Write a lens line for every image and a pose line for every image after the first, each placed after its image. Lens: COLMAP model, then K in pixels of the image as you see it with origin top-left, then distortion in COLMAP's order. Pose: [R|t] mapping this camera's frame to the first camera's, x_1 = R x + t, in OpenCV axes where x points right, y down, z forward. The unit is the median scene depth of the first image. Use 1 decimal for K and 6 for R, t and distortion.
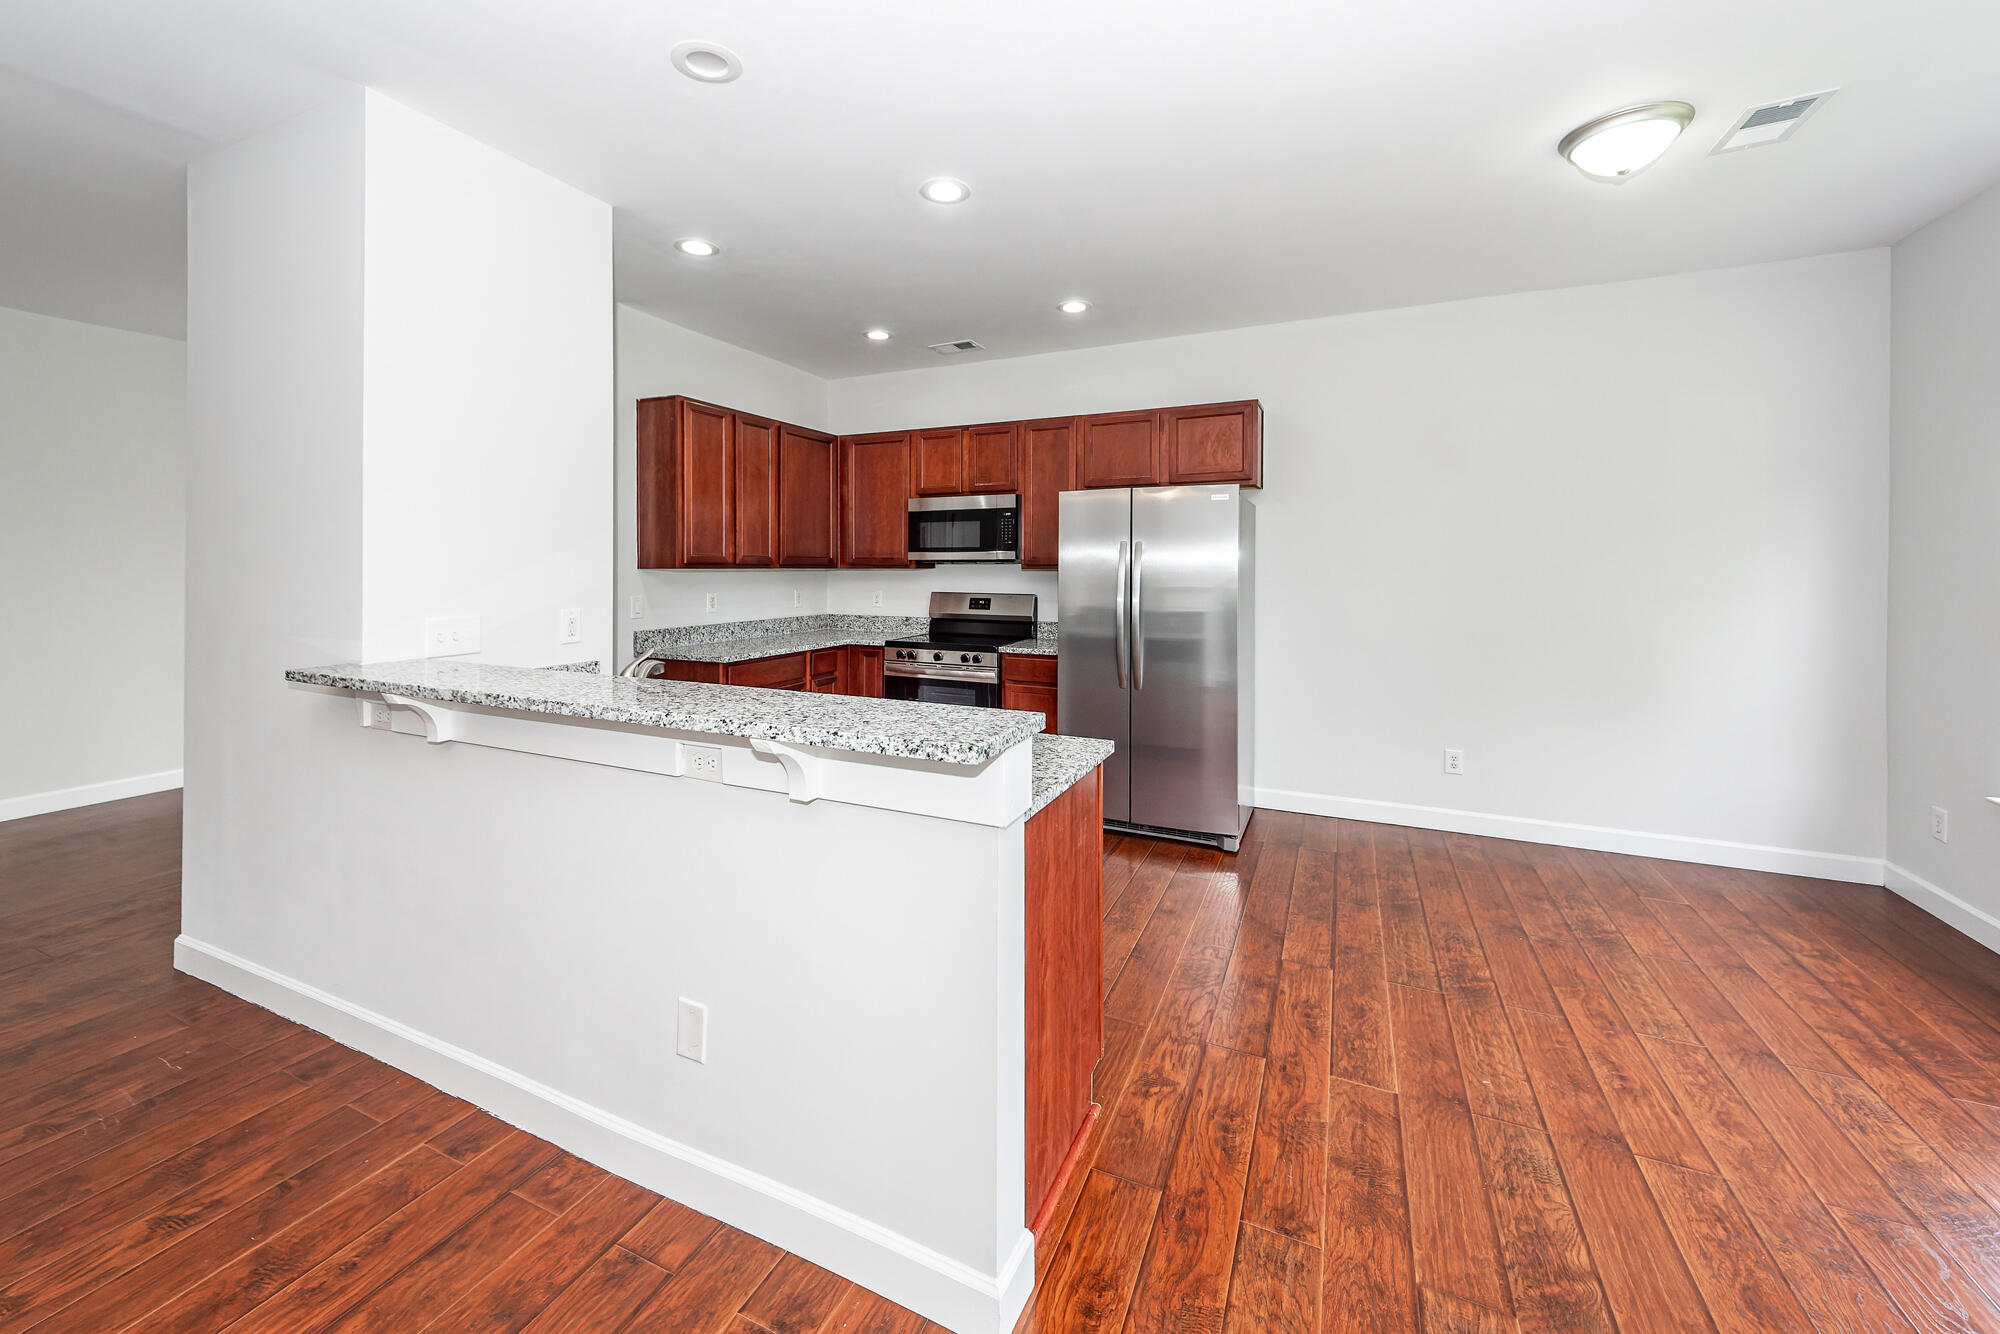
lens RADIAL K [[758.7, 0, 1000.9], [0, 758.7, 573.0], [0, 0, 1]] dist [0.000008, -0.000001]
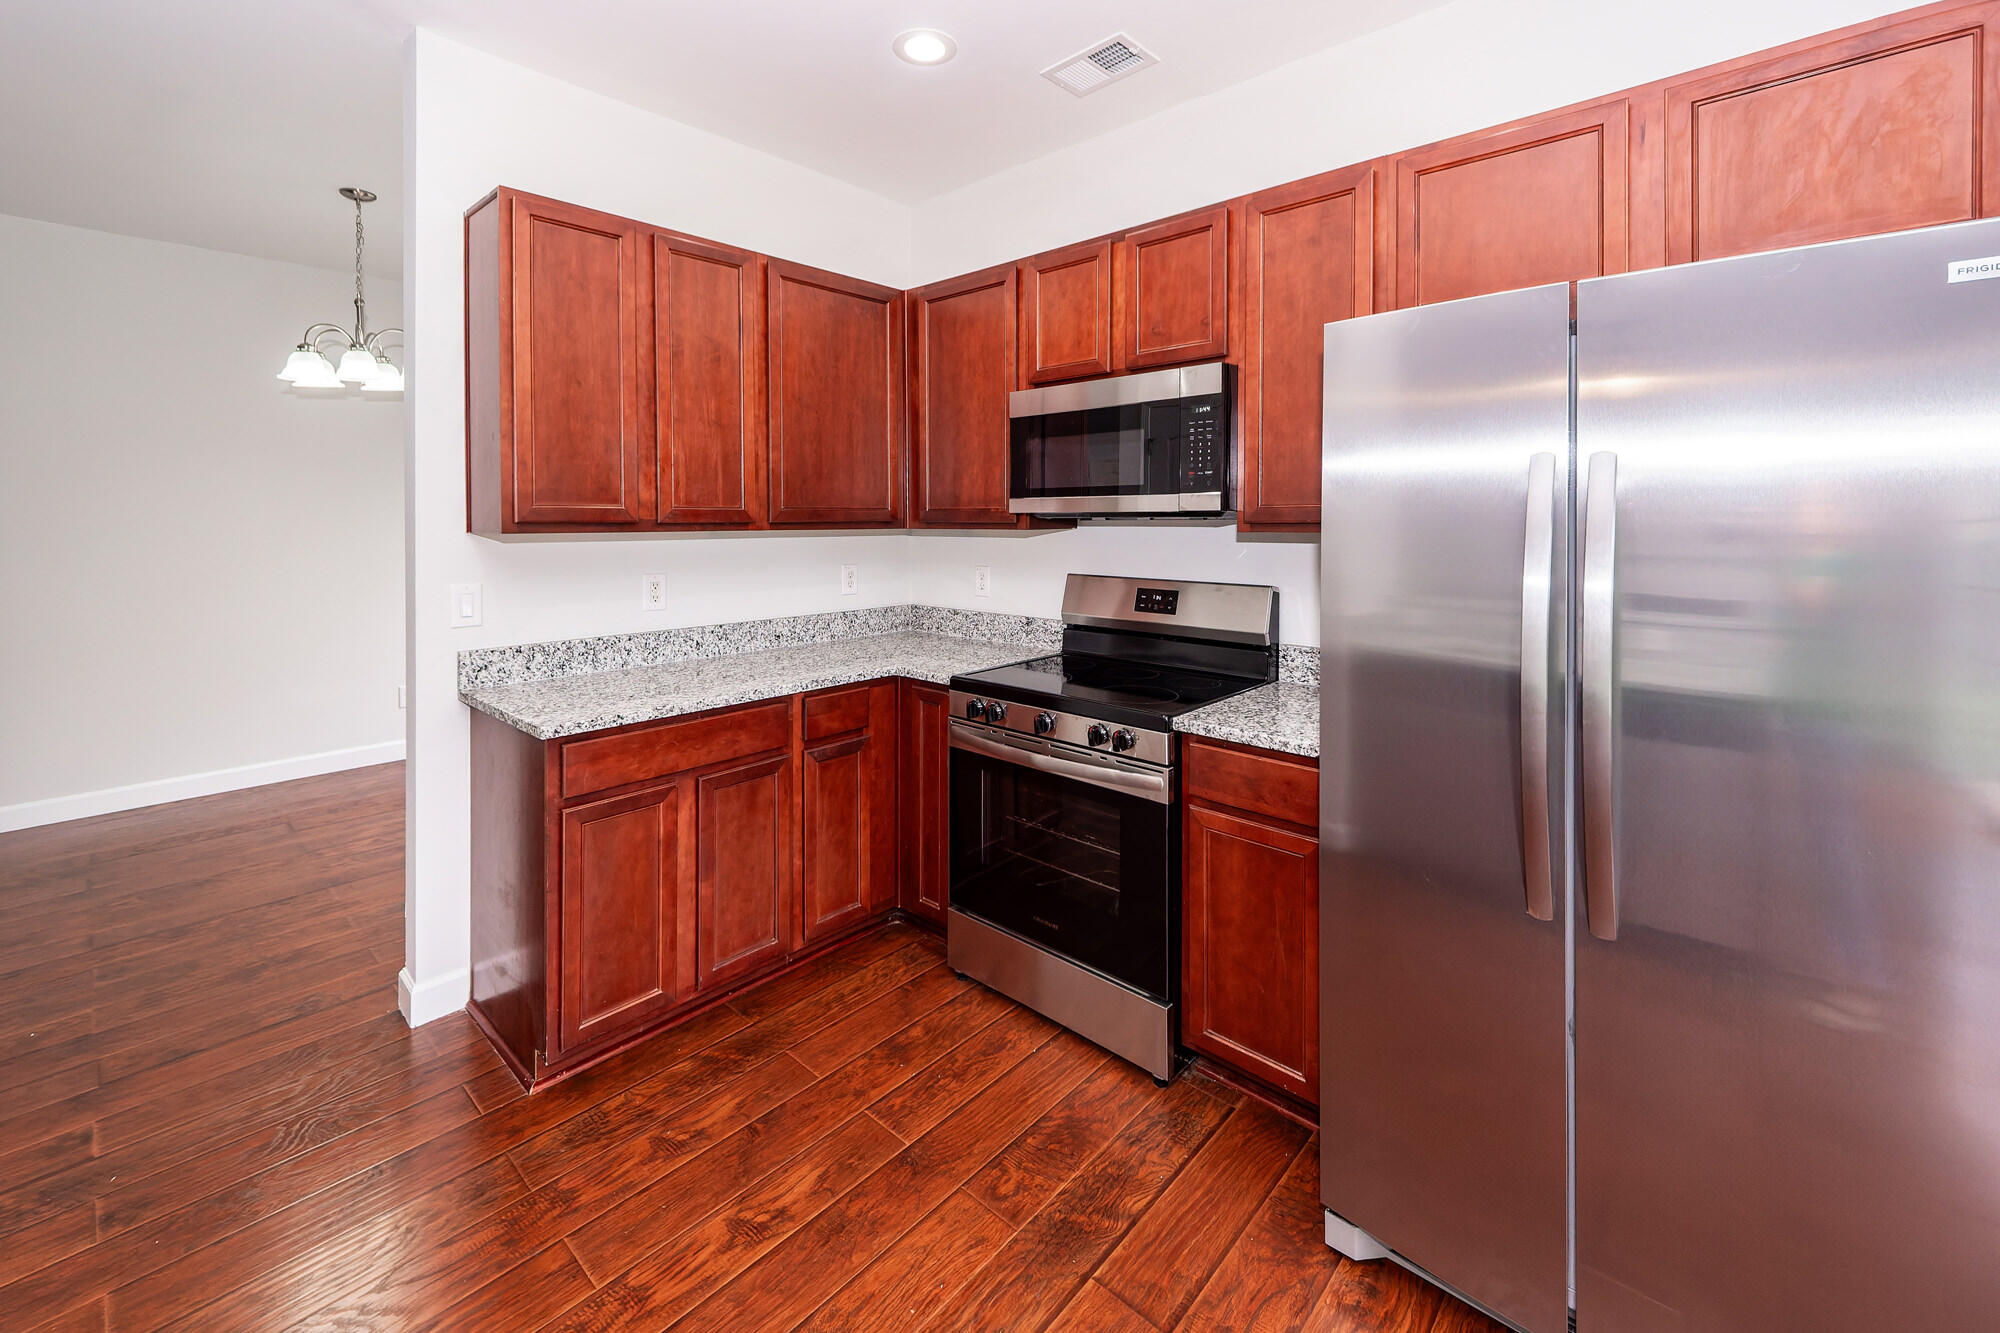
lens RADIAL K [[813.6, 0, 996.1], [0, 813.6, 525.0], [0, 0, 1]] dist [0.010453, -0.000064]
pose [[0.948404, -0.001008, -0.317064, 0.043186], [0.001290, 0.999999, 0.000680, -0.009575], [0.317063, -0.001054, 0.948404, 0.488618]]
